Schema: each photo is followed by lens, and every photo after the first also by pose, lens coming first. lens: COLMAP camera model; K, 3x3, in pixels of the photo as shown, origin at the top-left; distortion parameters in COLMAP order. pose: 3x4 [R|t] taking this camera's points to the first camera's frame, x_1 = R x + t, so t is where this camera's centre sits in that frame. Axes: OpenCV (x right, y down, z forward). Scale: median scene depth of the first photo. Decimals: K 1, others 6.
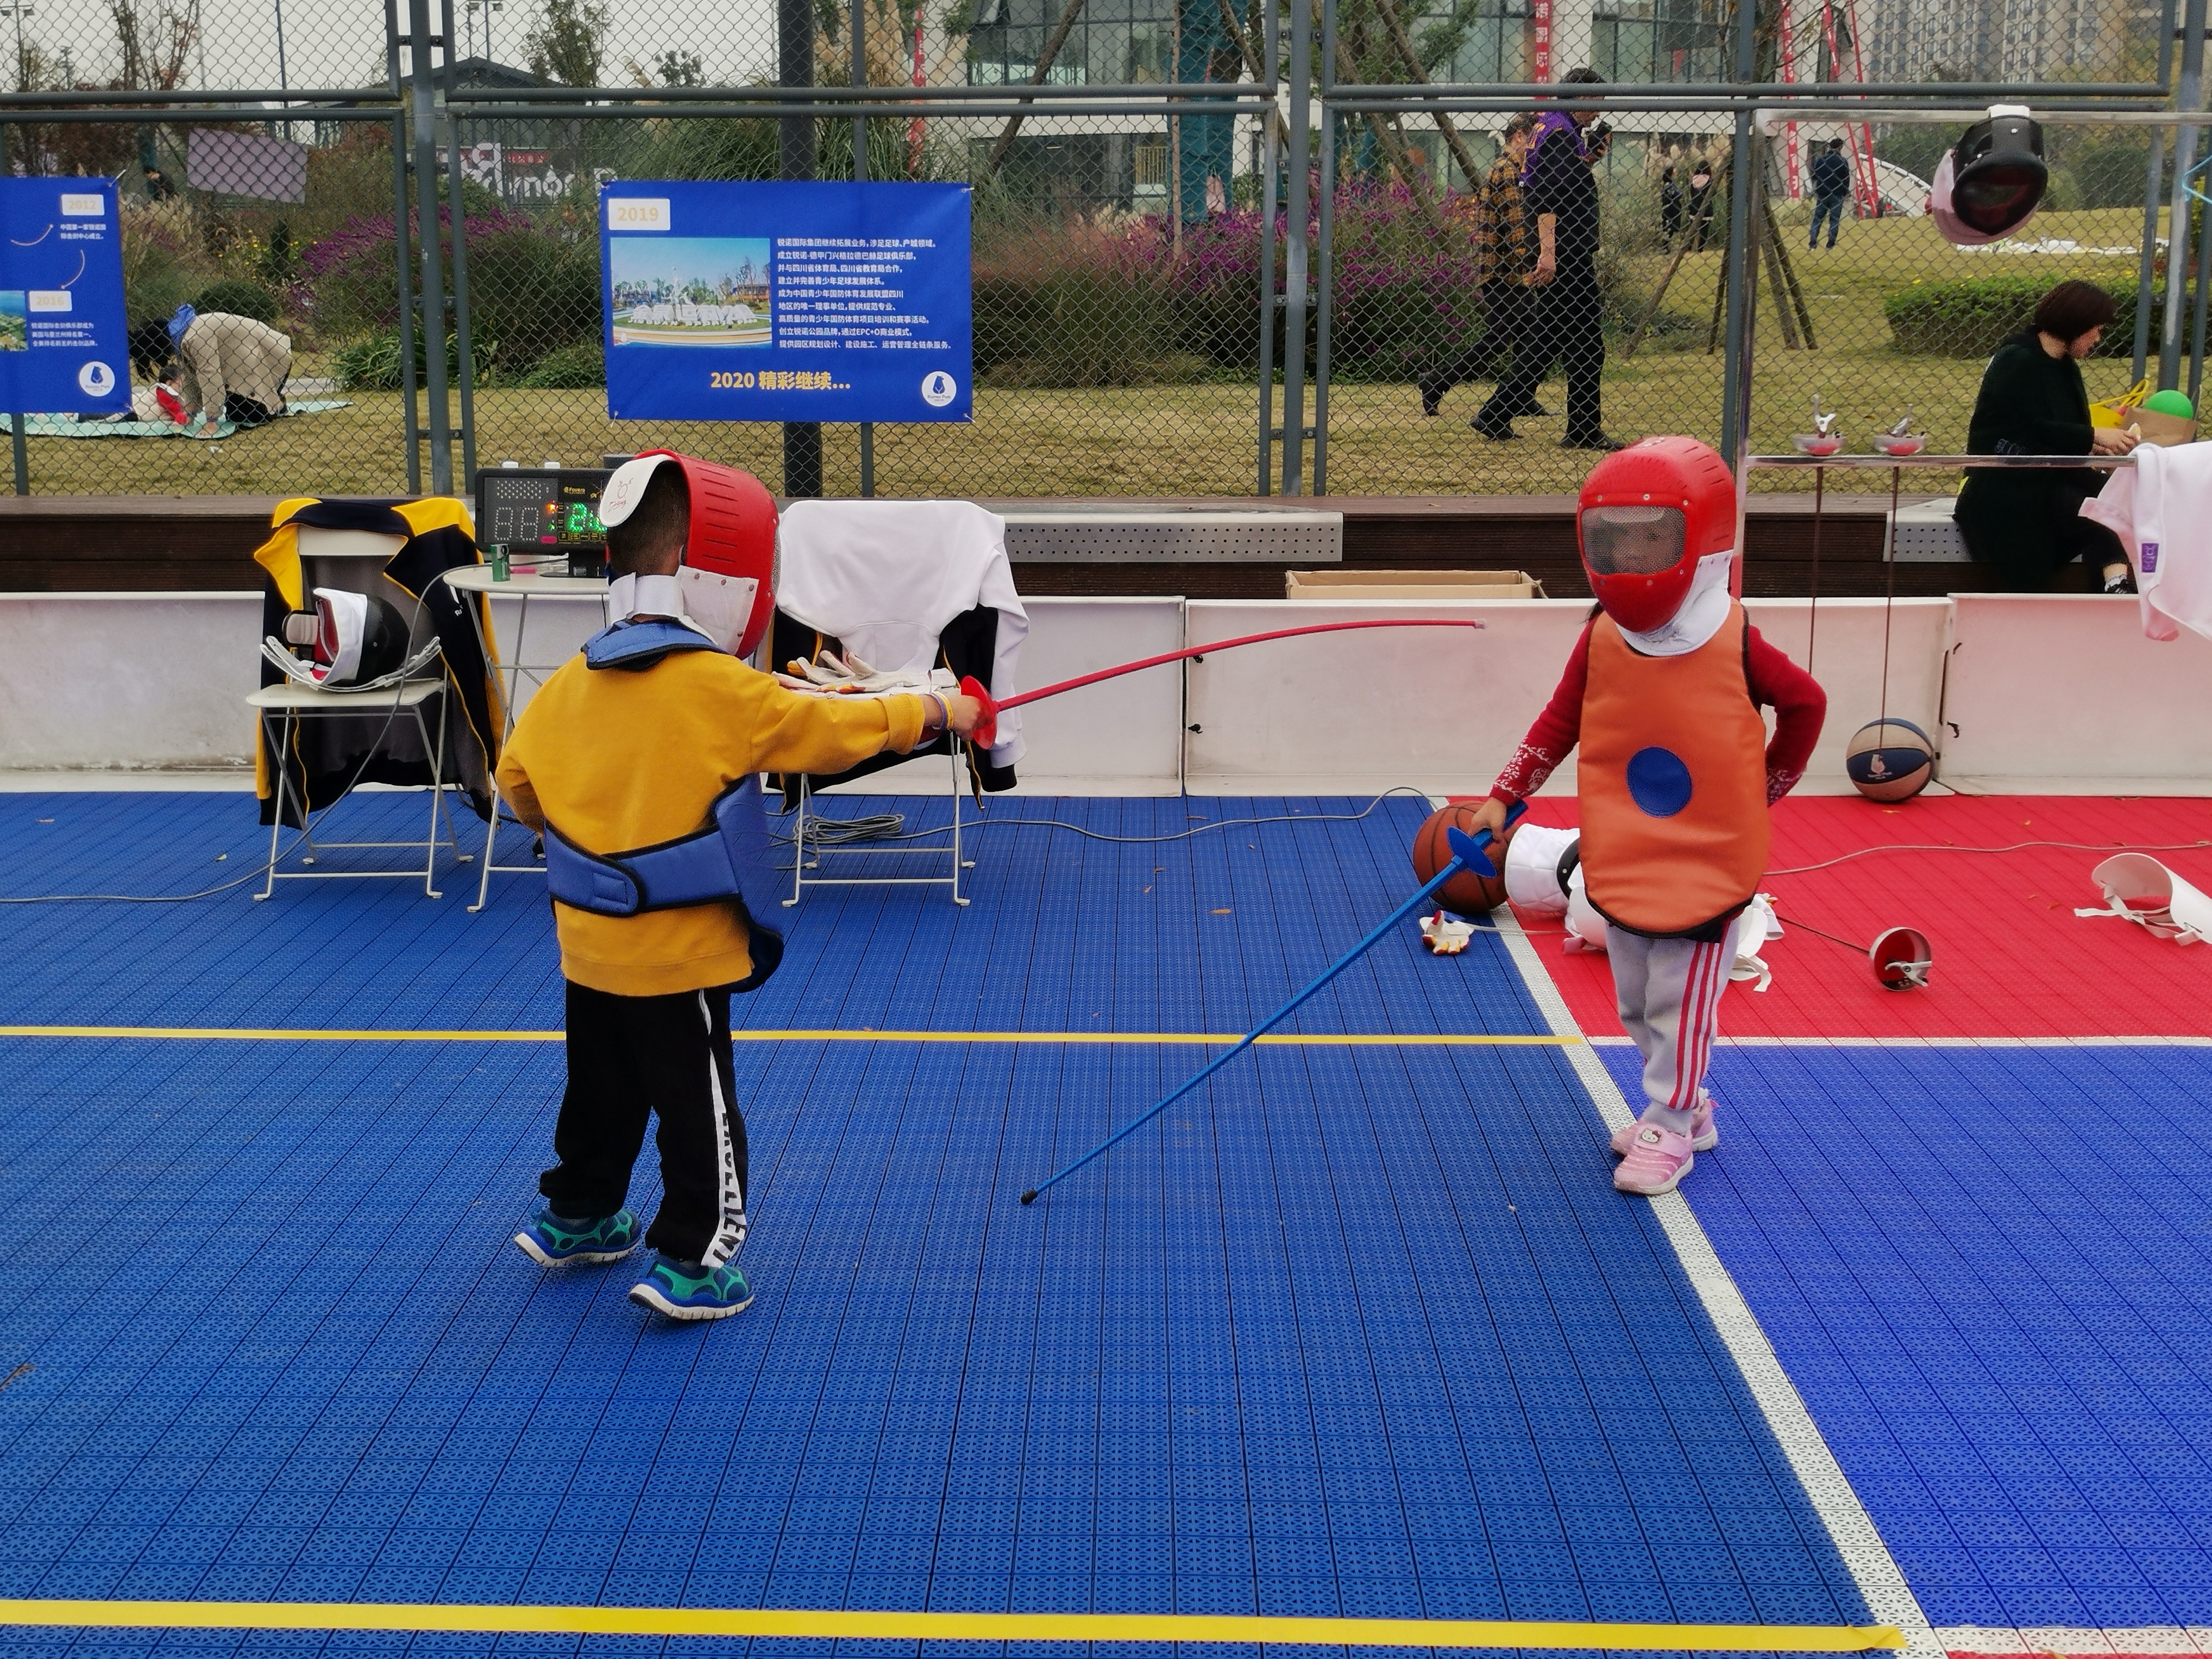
lens RADIAL K [[2612.7, 0, 1093.9], [0, 2612.7, 837.0], [0, 0, 1]] dist [0.021556, 0.000000]
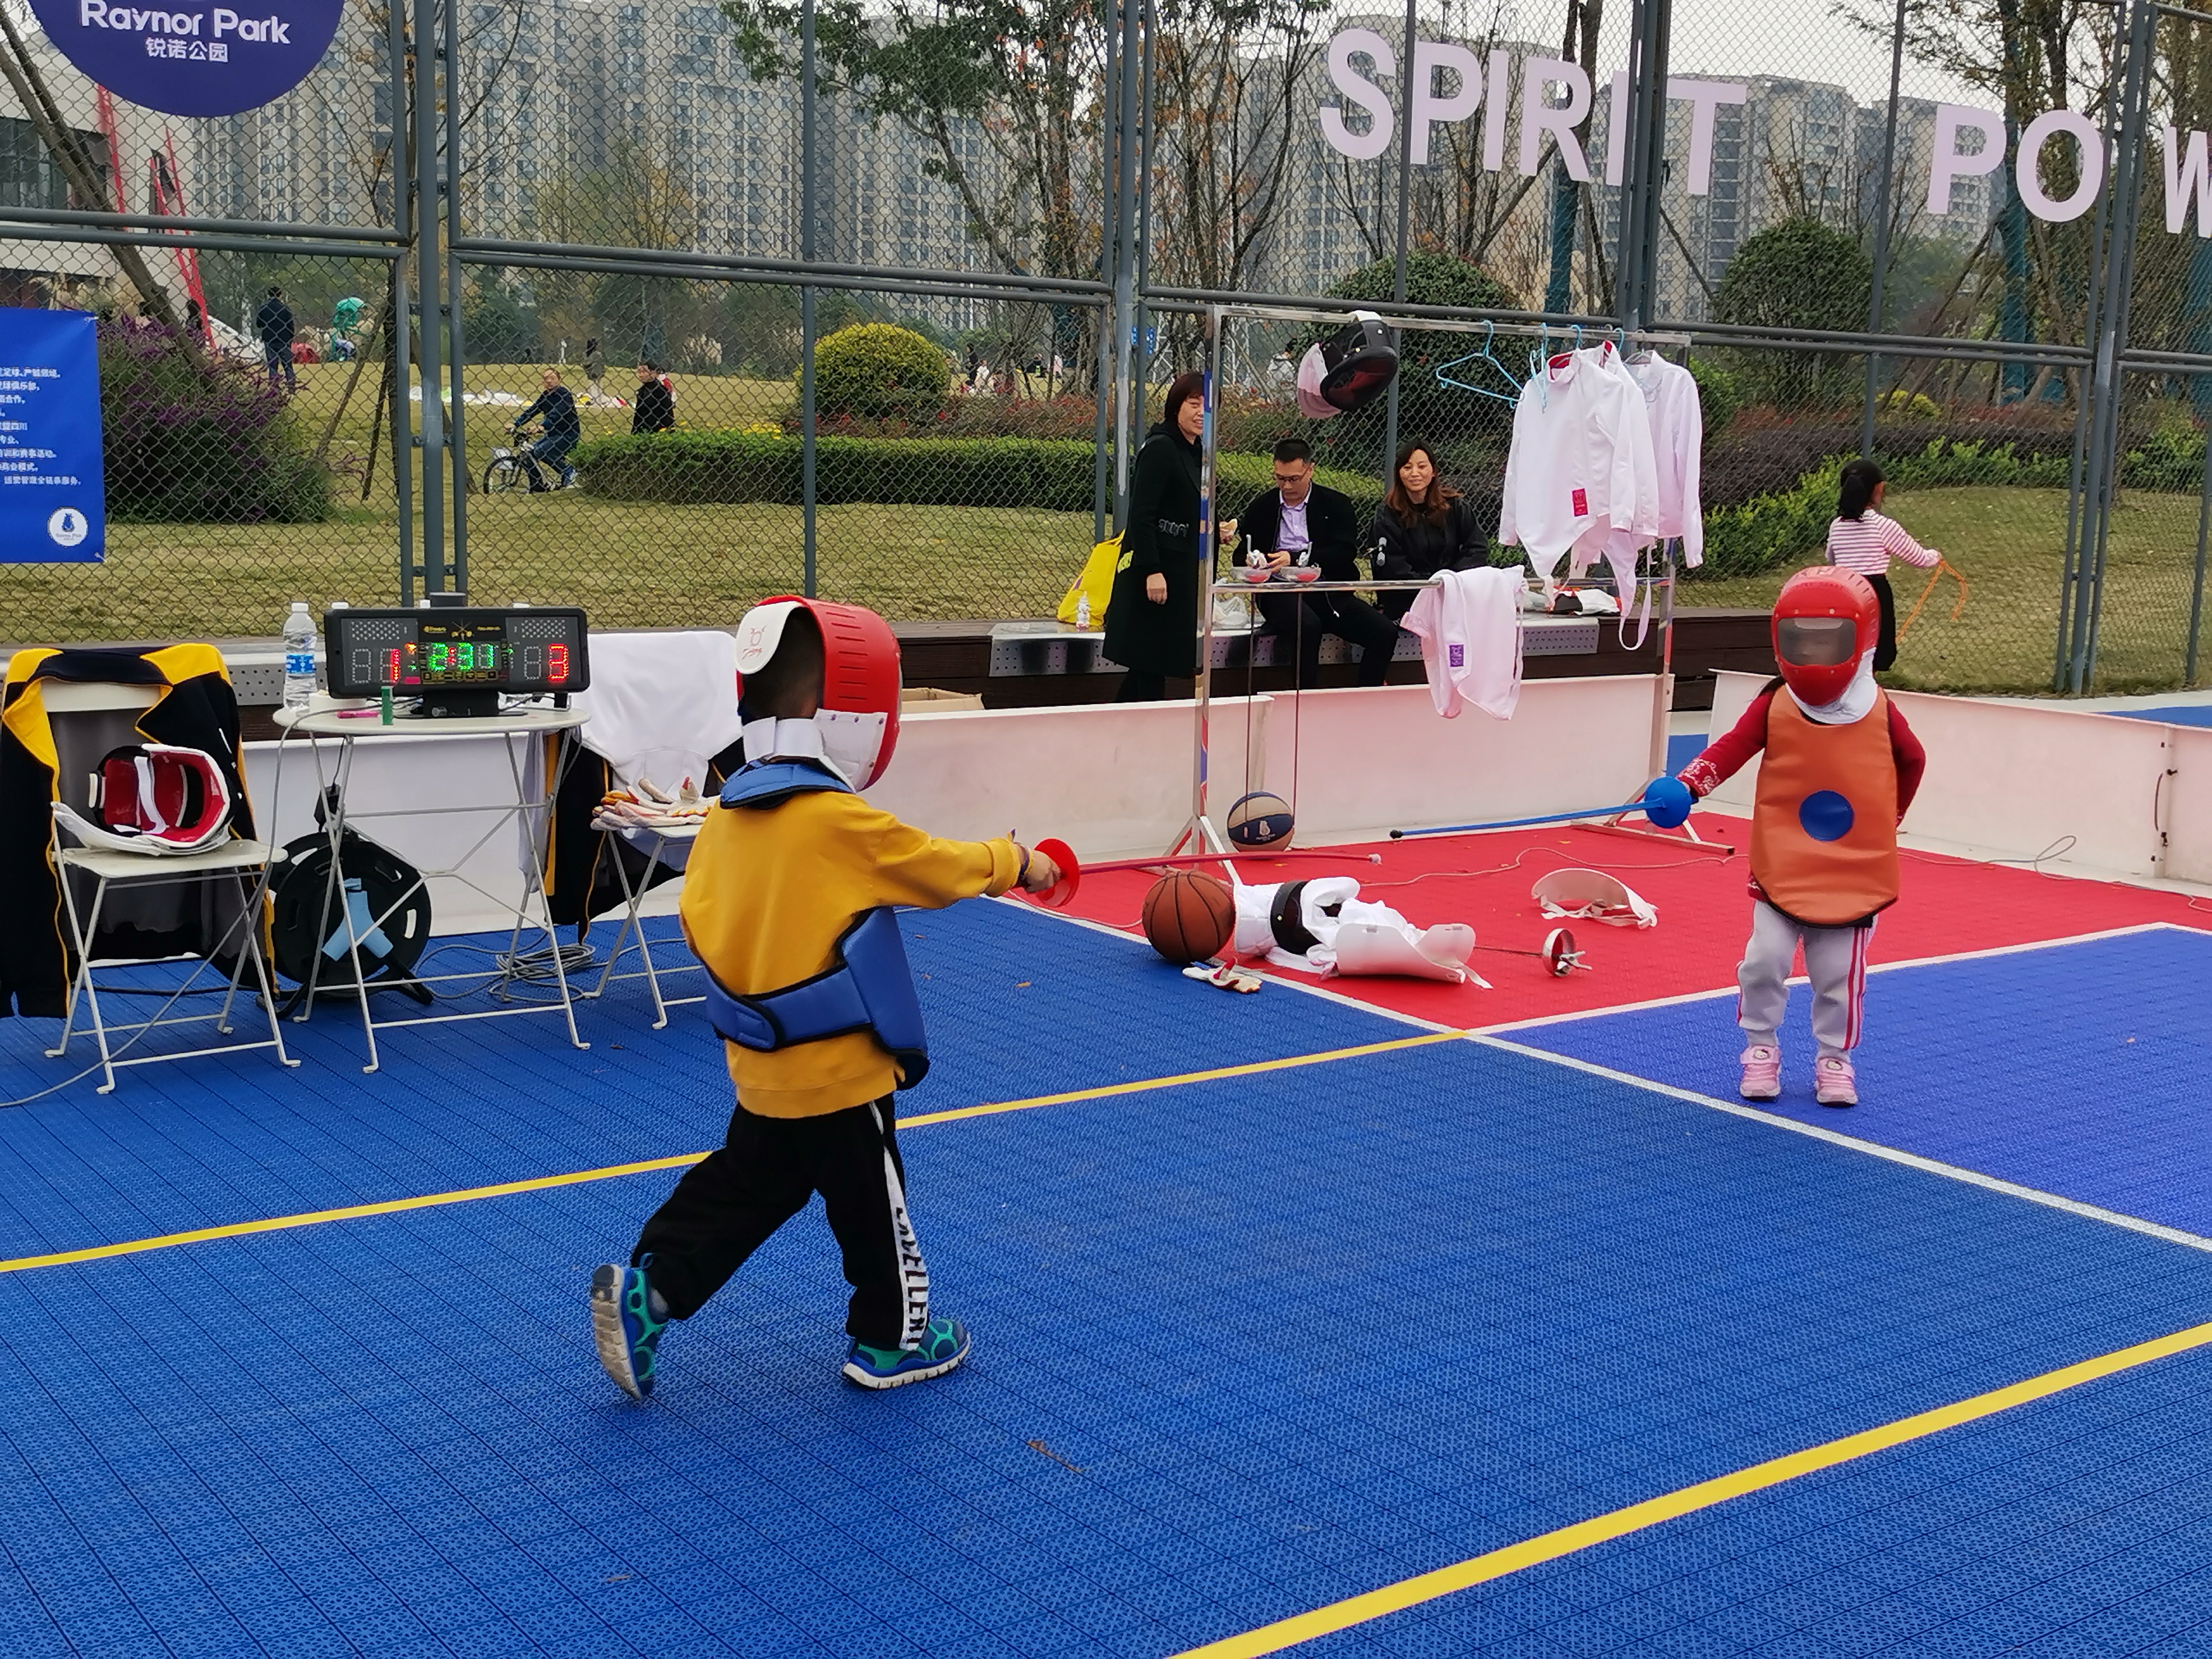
lens RADIAL K [[2612.7, 0, 1102.4], [0, 2612.7, 818.2], [0, 0, 1]] dist [0.021556, 0.000000]
pose [[0.794198, -0.067510, 0.603897, -0.342008], [0.103380, 0.994333, -0.024799, -0.006654], [-0.598801, 0.082127, 0.796676, 0.040751]]
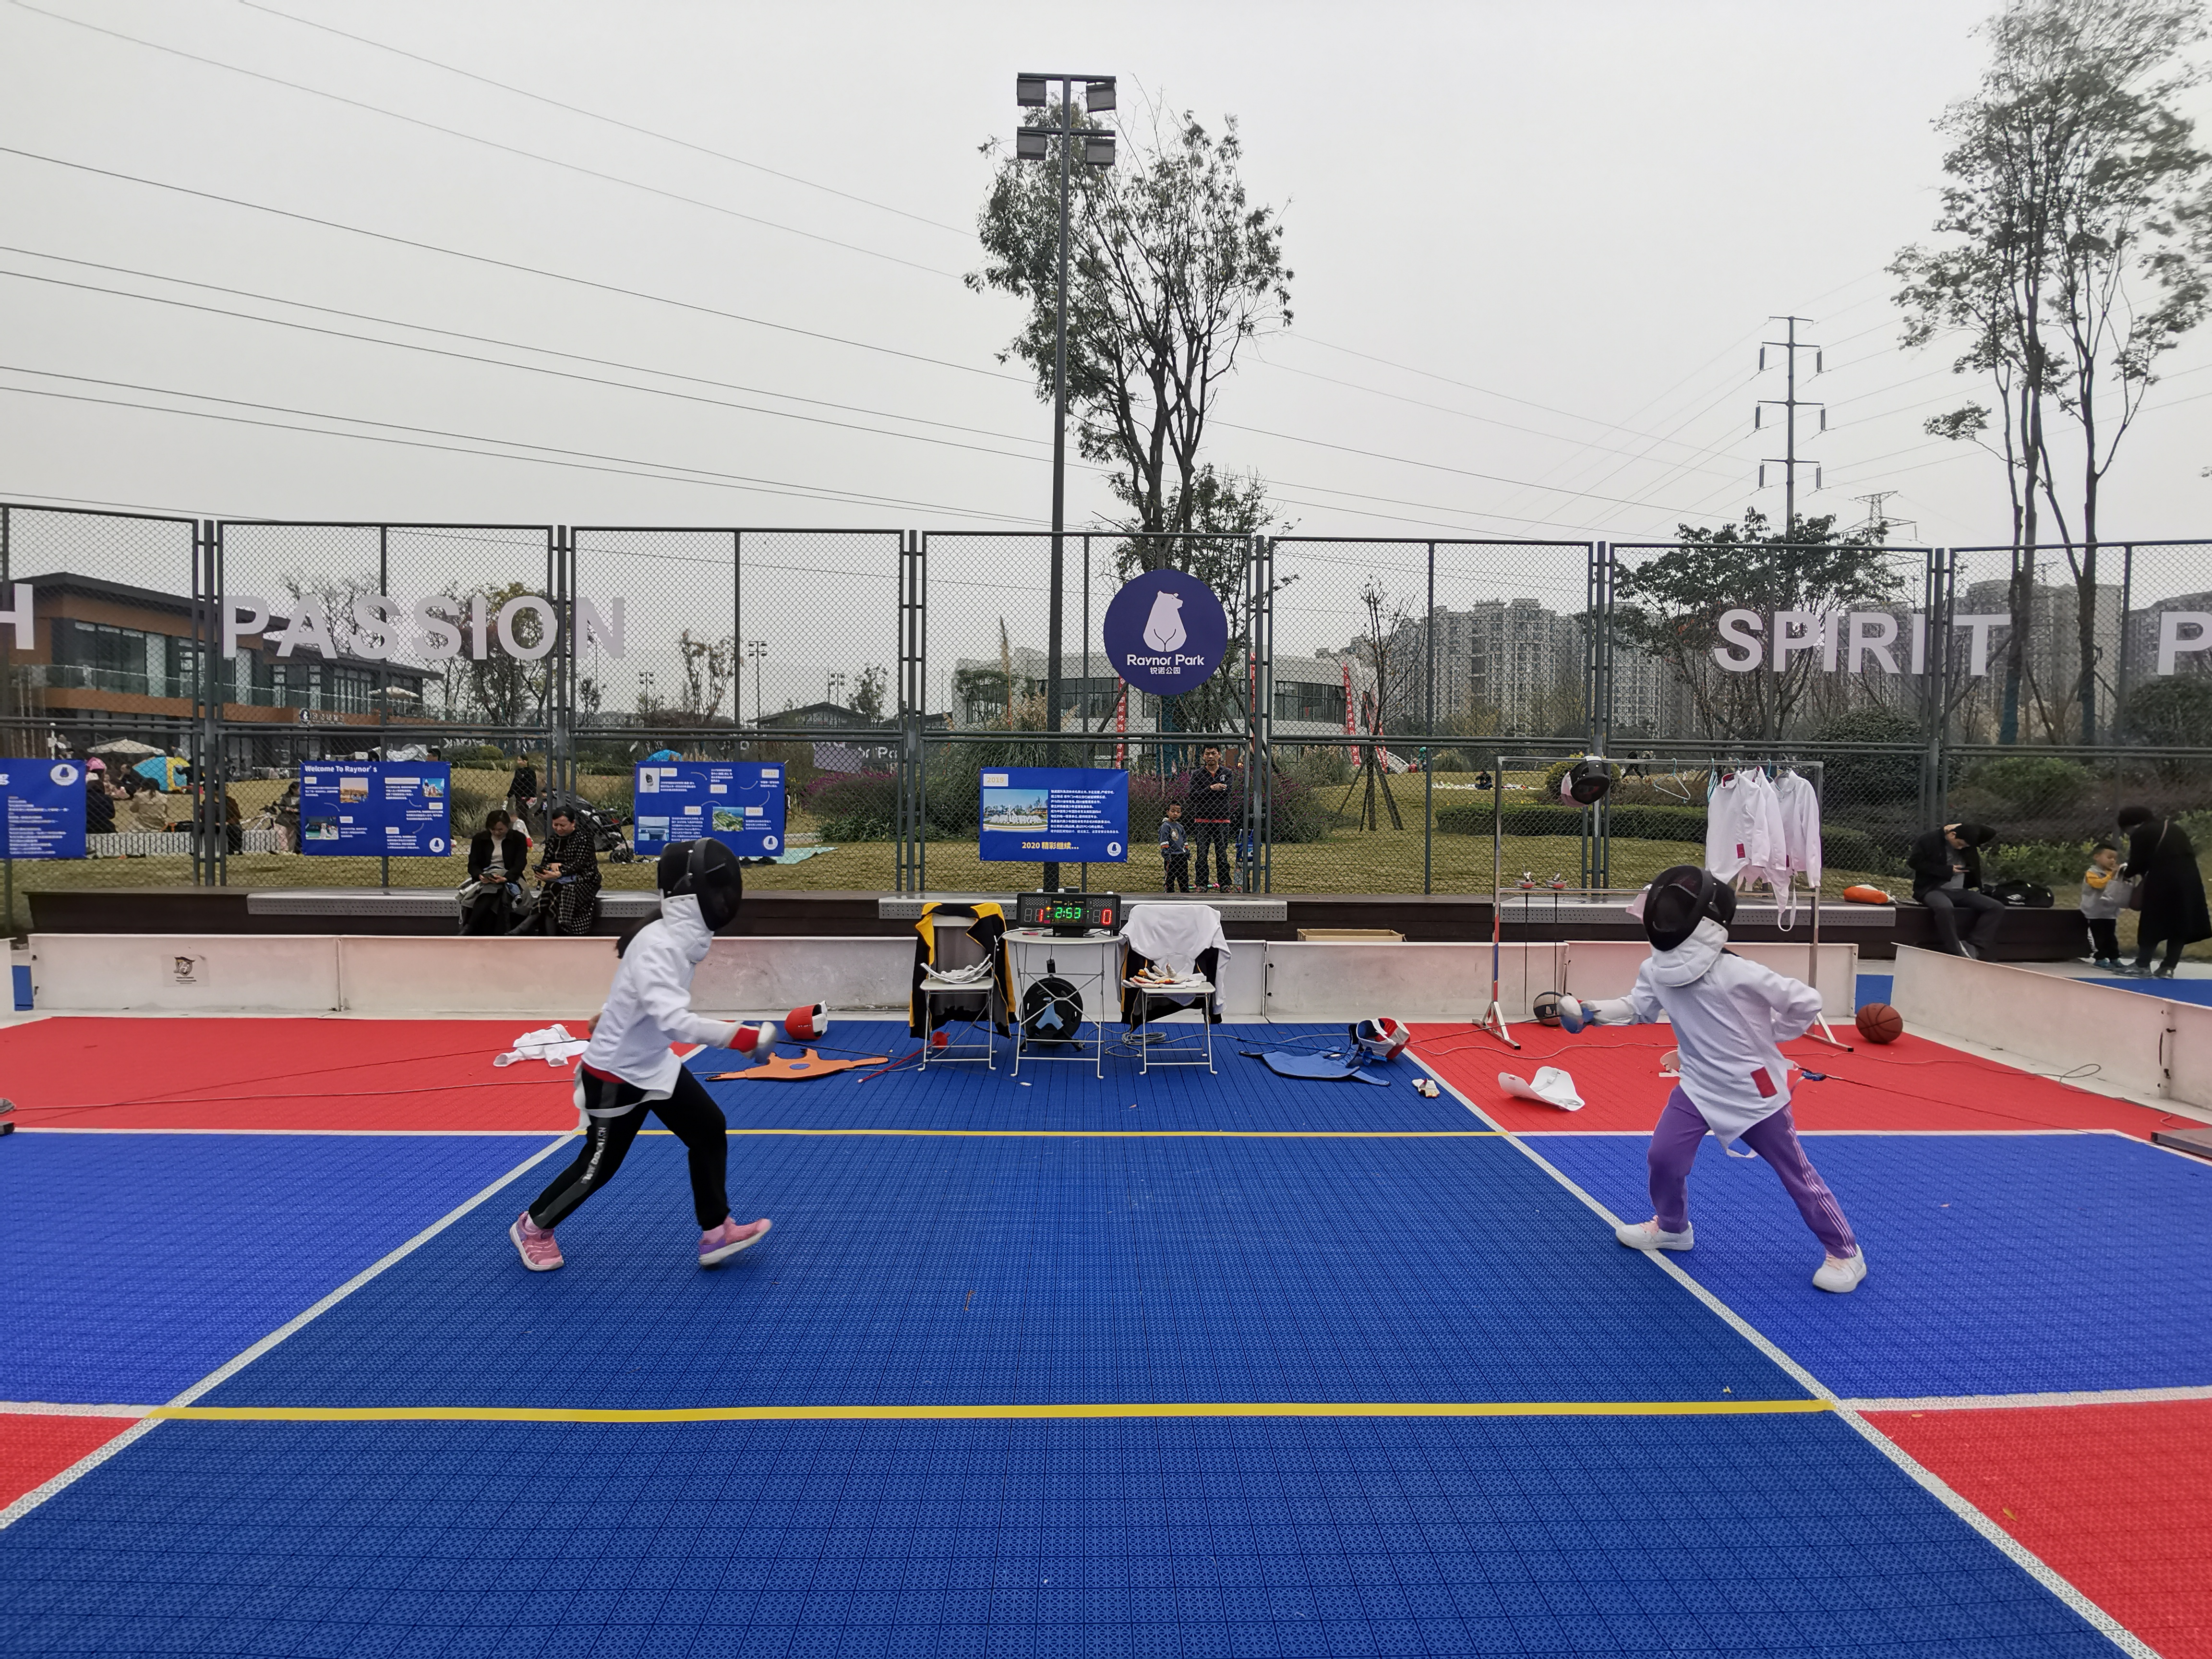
lens RADIAL K [[1074.9, 0, 1113.7], [0, 1074.9, 812.2], [0, 0, 1]] dist [-0.010392, -0.000614]
pose [[0.998605, 0.010231, 0.051805, -0.114145], [-0.000321, 0.982211, -0.187782, -0.014101], [-0.052805, 0.187504, 0.980844, -0.009854]]
